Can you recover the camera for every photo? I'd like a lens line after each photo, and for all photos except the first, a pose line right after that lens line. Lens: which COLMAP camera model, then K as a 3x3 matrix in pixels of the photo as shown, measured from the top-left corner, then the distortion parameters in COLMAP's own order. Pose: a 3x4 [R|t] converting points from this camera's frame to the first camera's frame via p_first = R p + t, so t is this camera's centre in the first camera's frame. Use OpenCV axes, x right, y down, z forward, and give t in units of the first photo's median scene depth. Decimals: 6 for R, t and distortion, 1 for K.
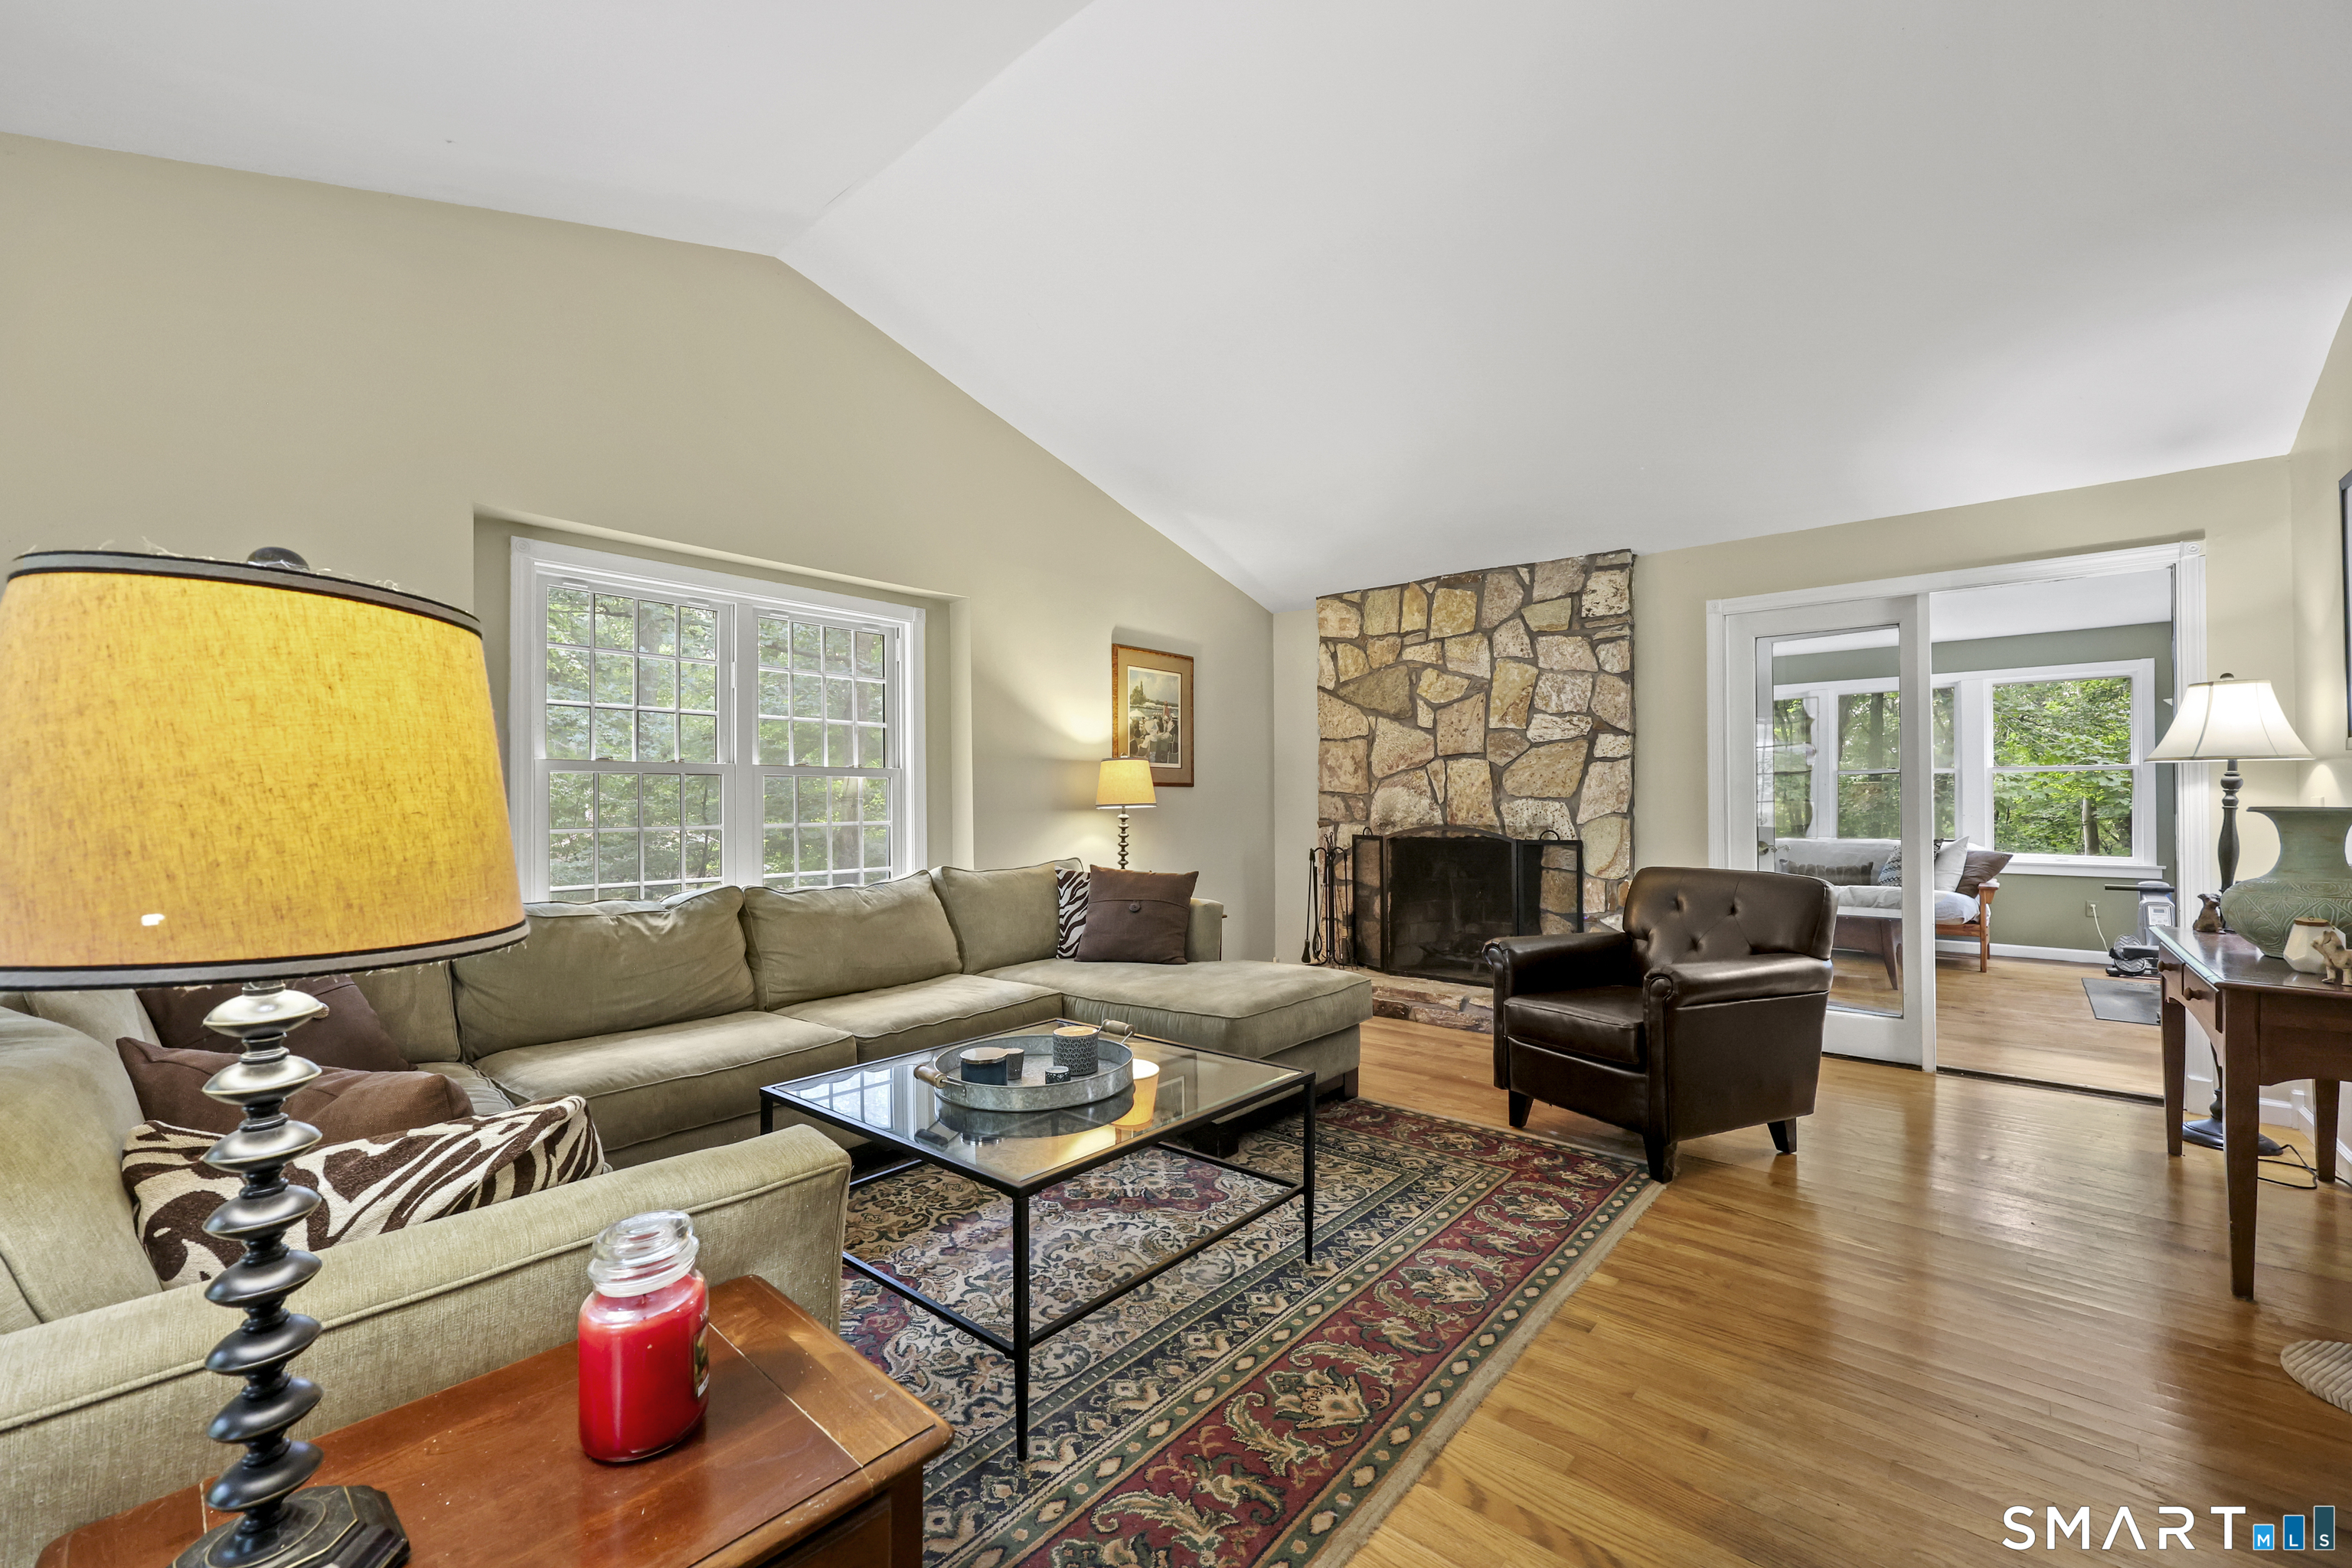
lens RADIAL K [[946.9, 0, 1176.0], [0, 946.9, 784.0], [0, 0, 1]] dist [0.000703, 0.000019]
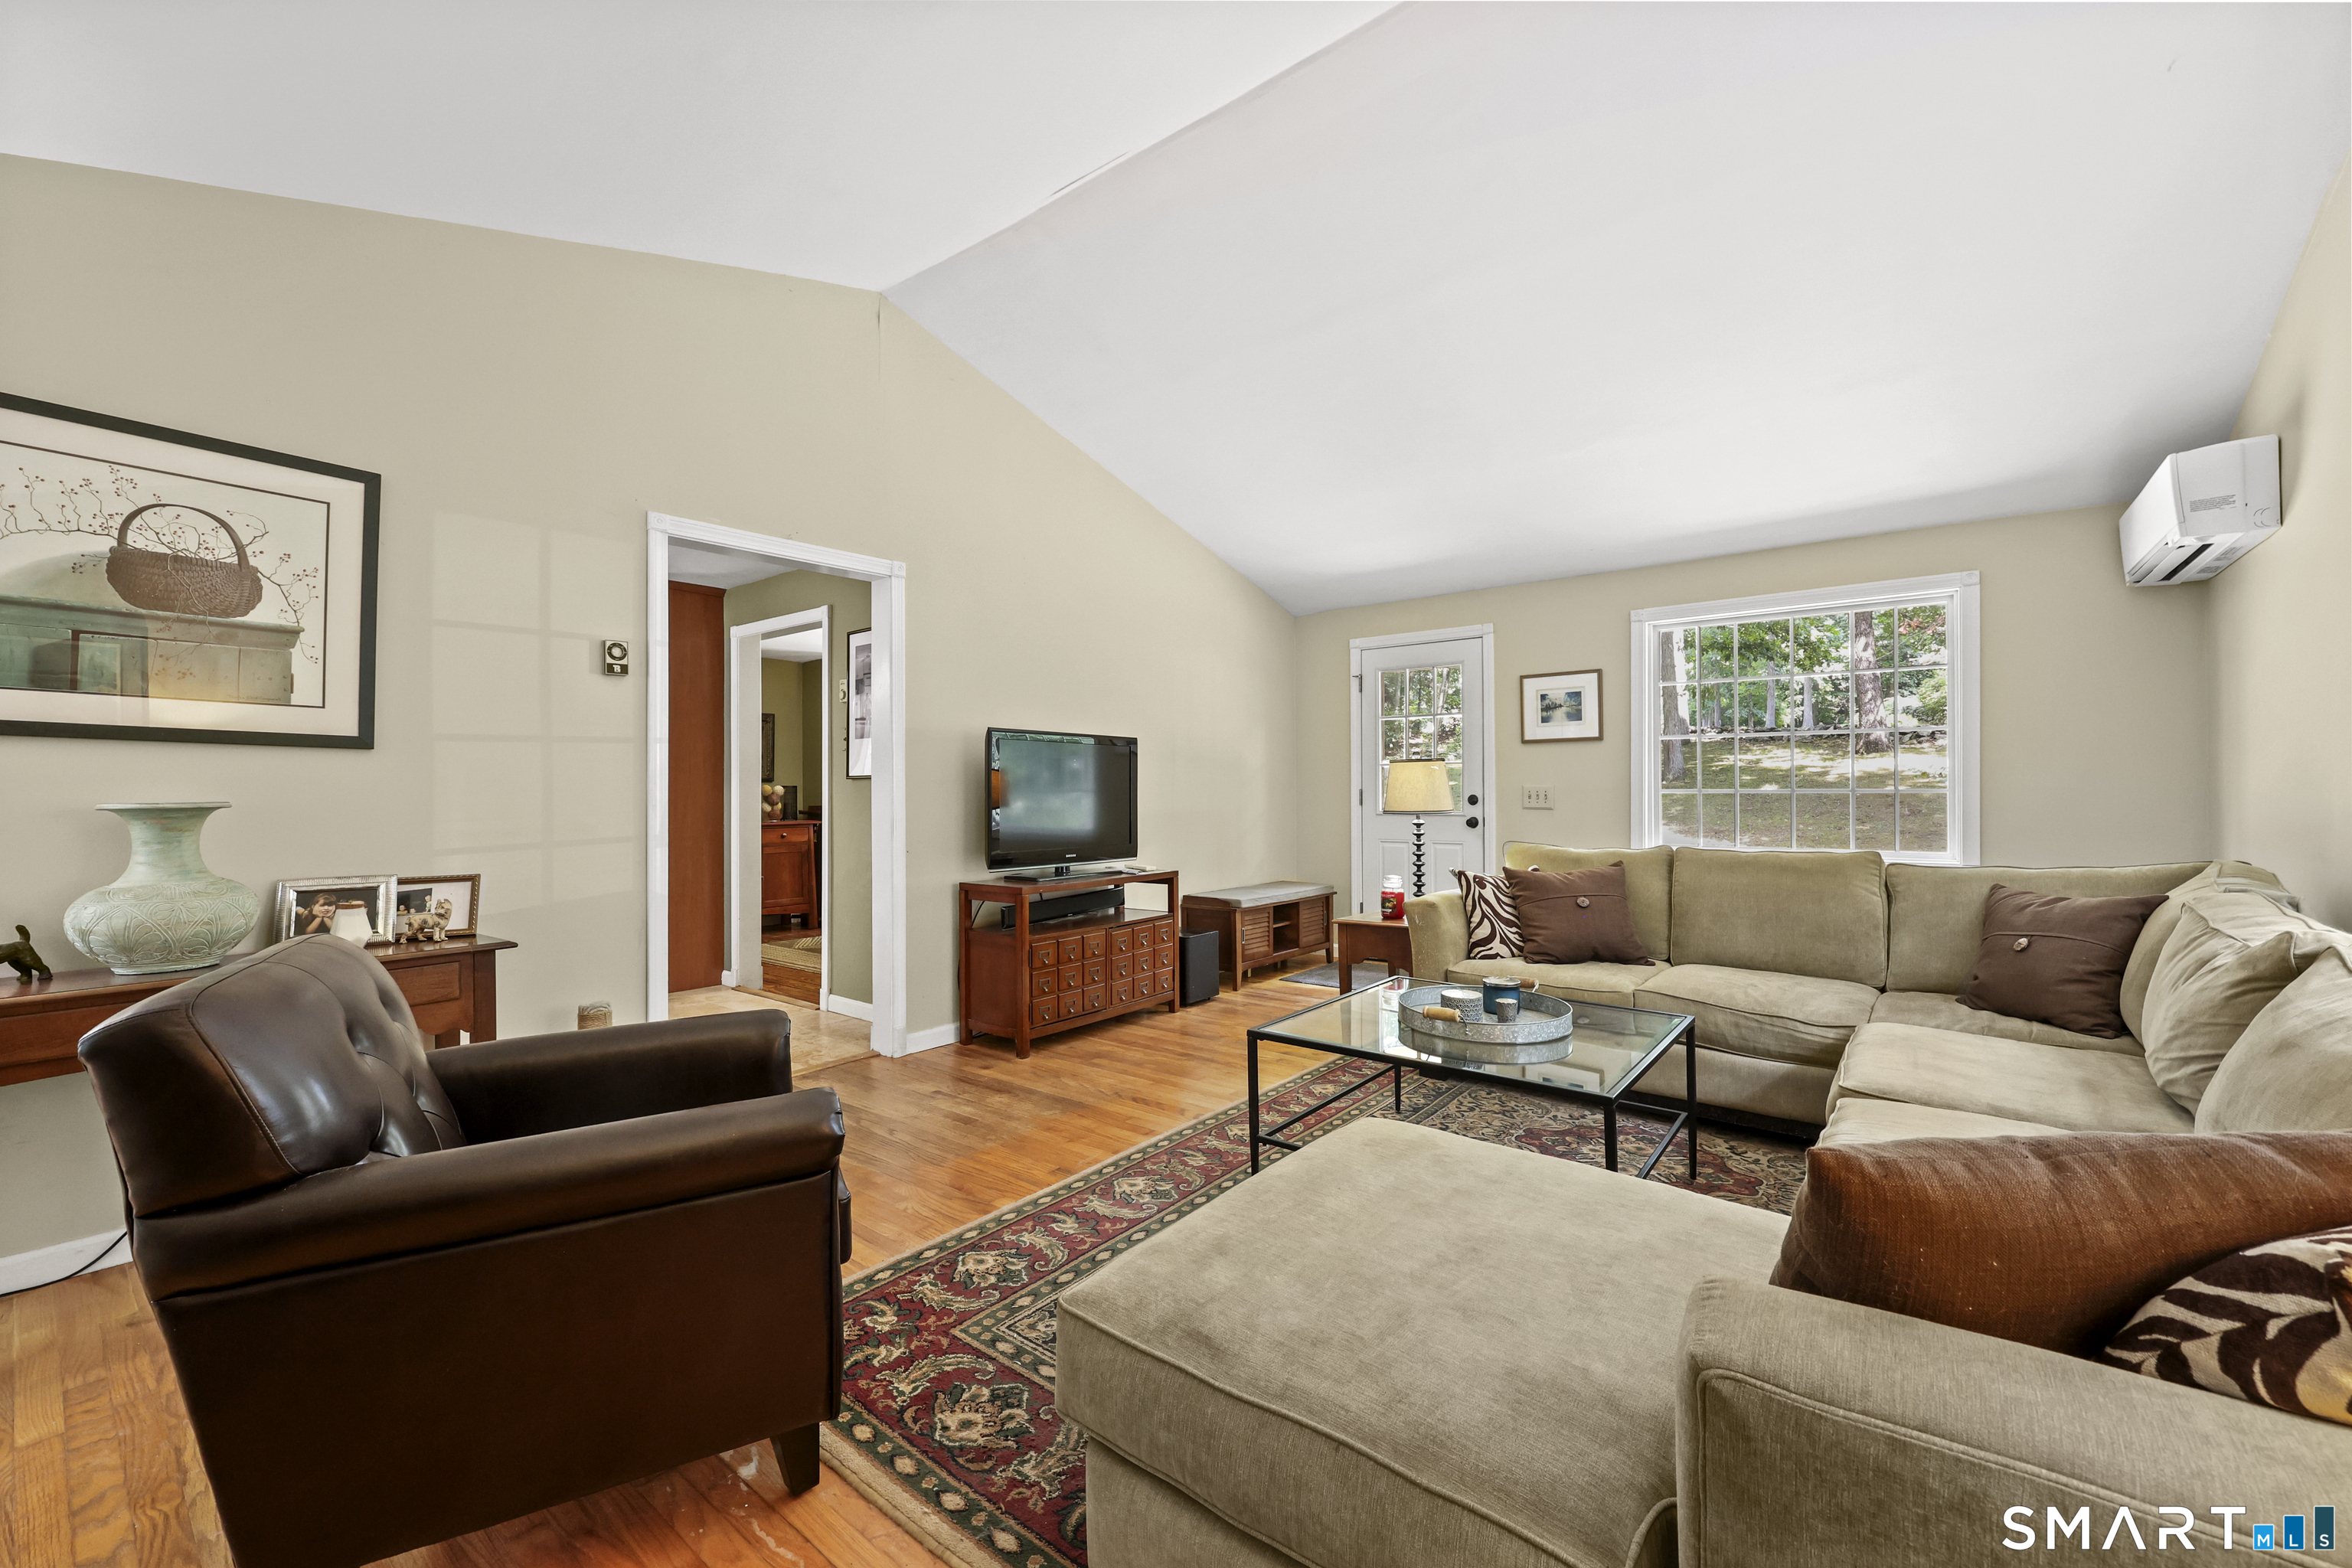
lens RADIAL K [[956.9, 0, 1168.4], [0, 956.9, 771.8], [0, 0, 1]] dist [-0.002153, 0.000111]
pose [[-0.999461, 0.007078, -0.032071, 0.255538], [0.008358, 0.999166, -0.039968, 0.038079], [0.031761, -0.040214, -0.998686, 1.993885]]
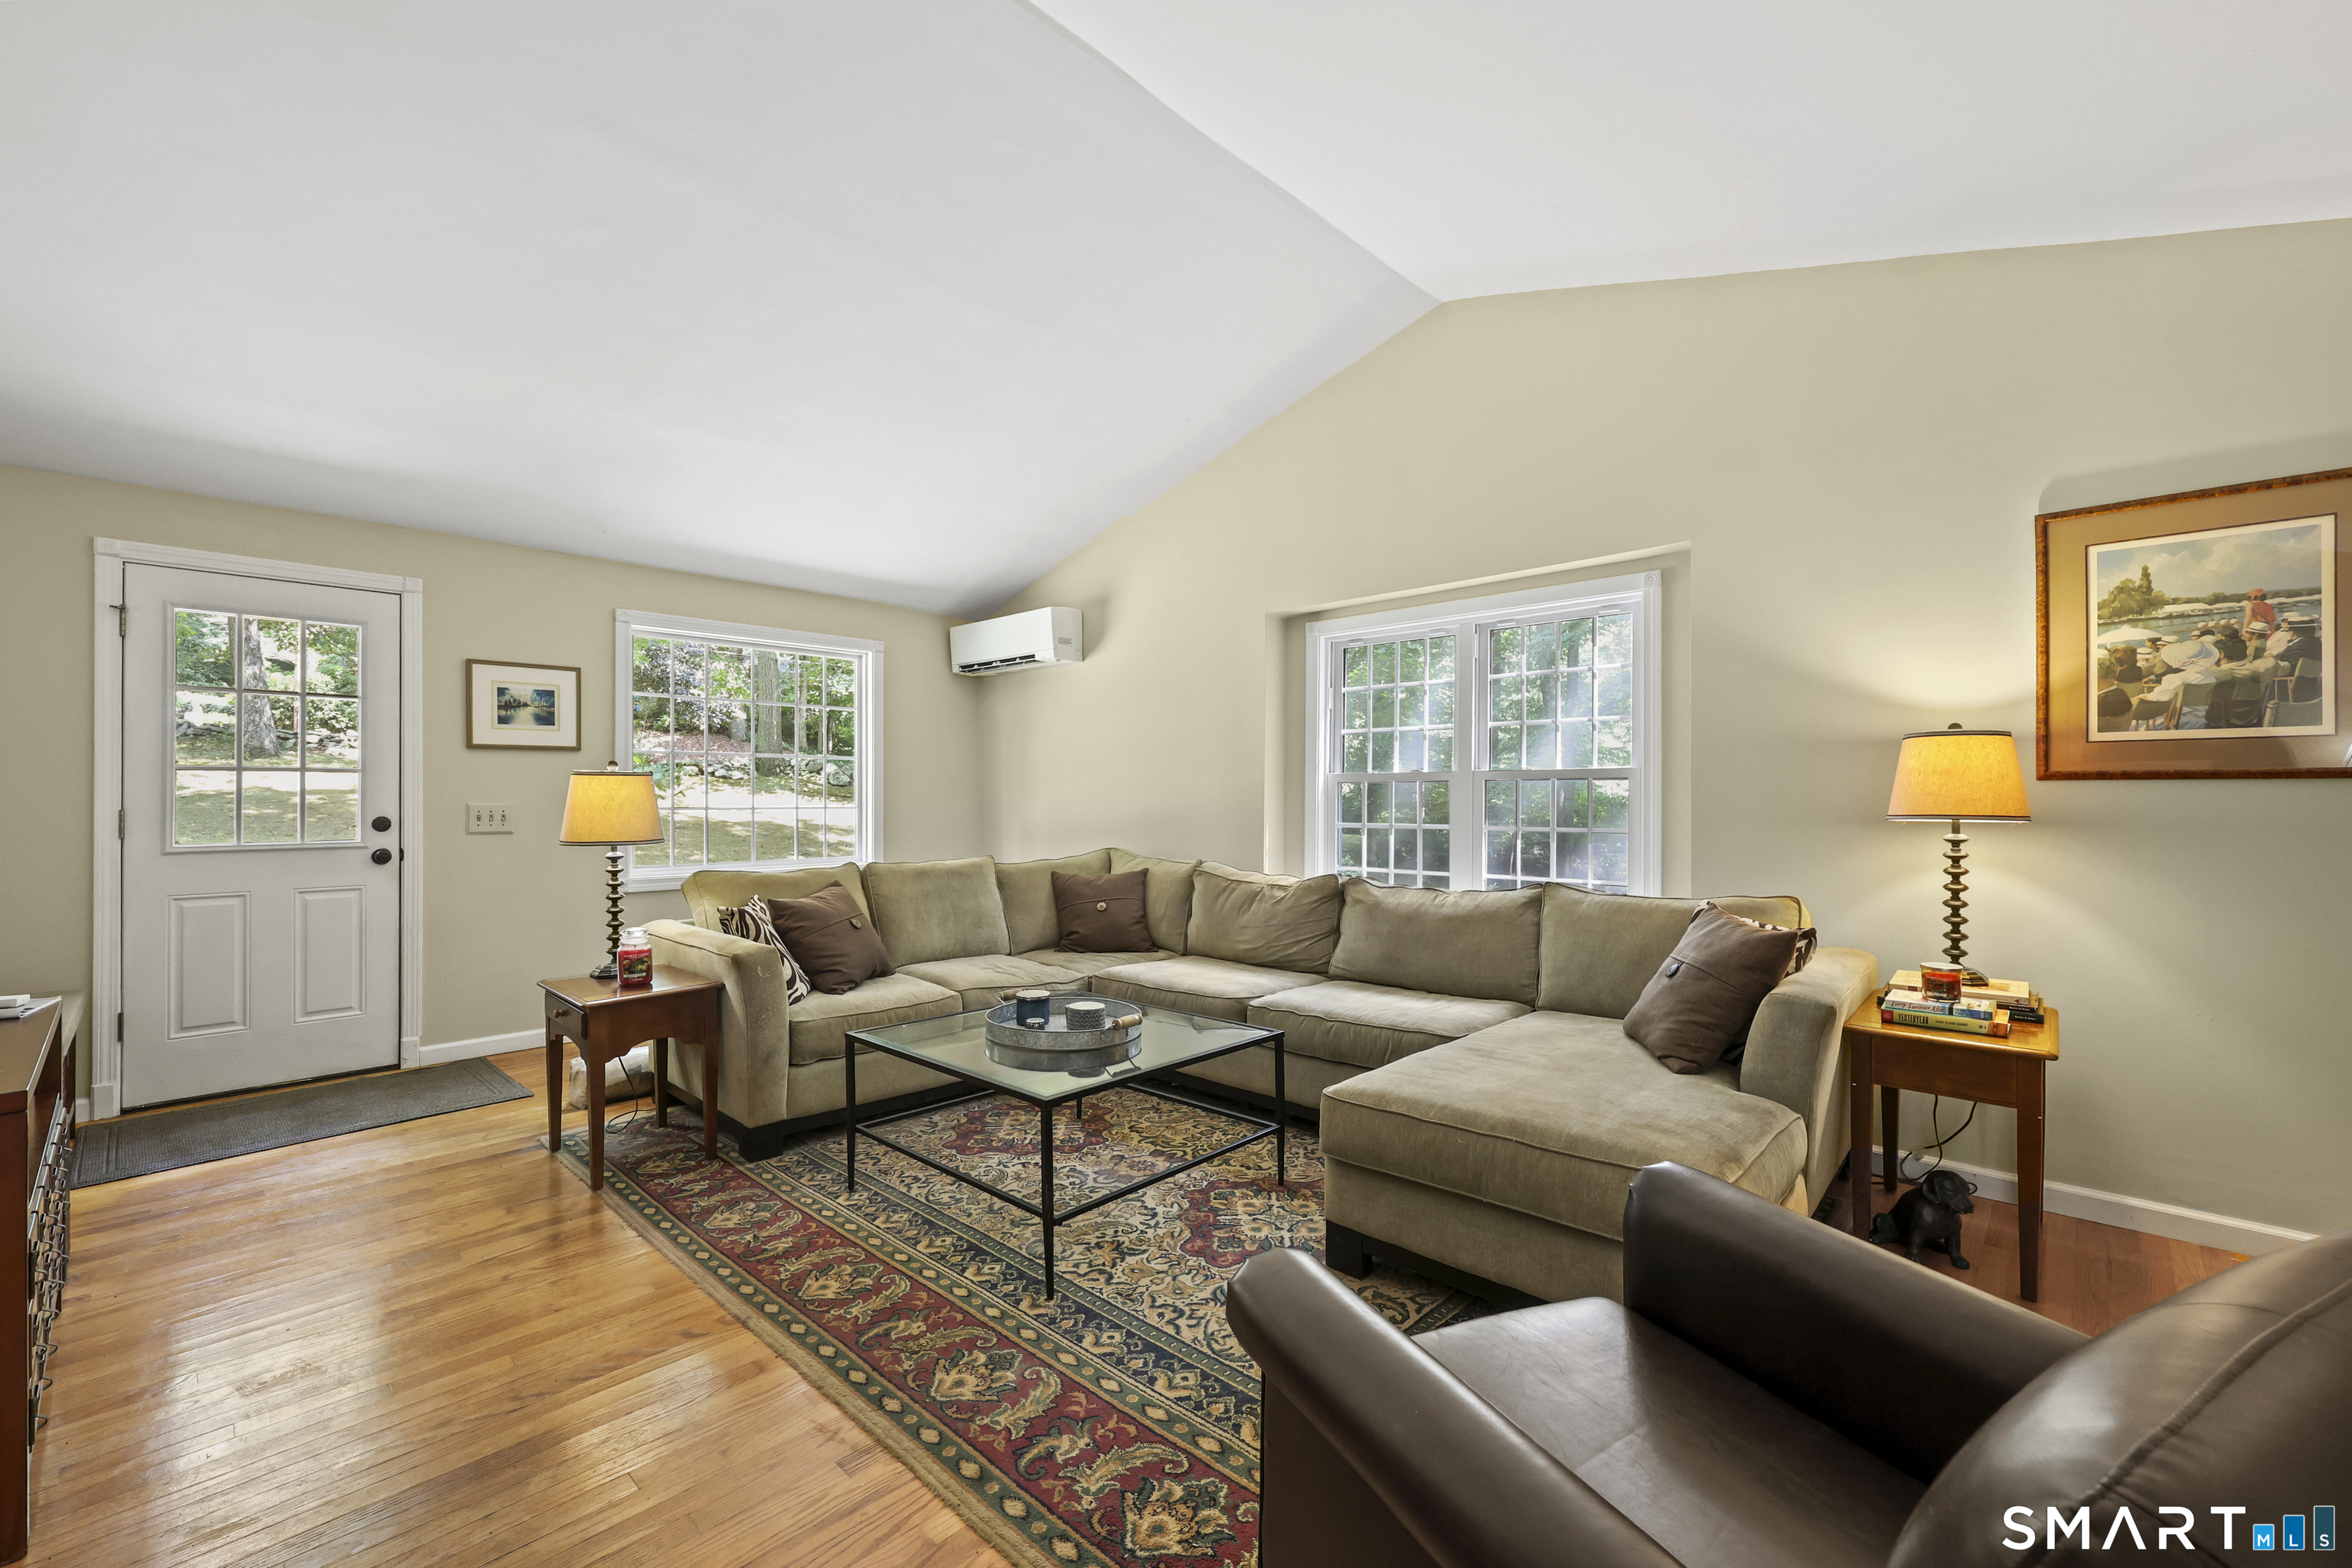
lens RADIAL K [[971.7, 0, 1174.0], [0, 971.7, 787.1], [0, 0, 1]] dist [0.000541, 0.000032]
pose [[-0.044916, -0.004521, -0.998981, 1.041811], [0.022639, 0.999728, -0.005543, -0.005058], [0.998734, -0.022865, -0.044801, 1.096350]]
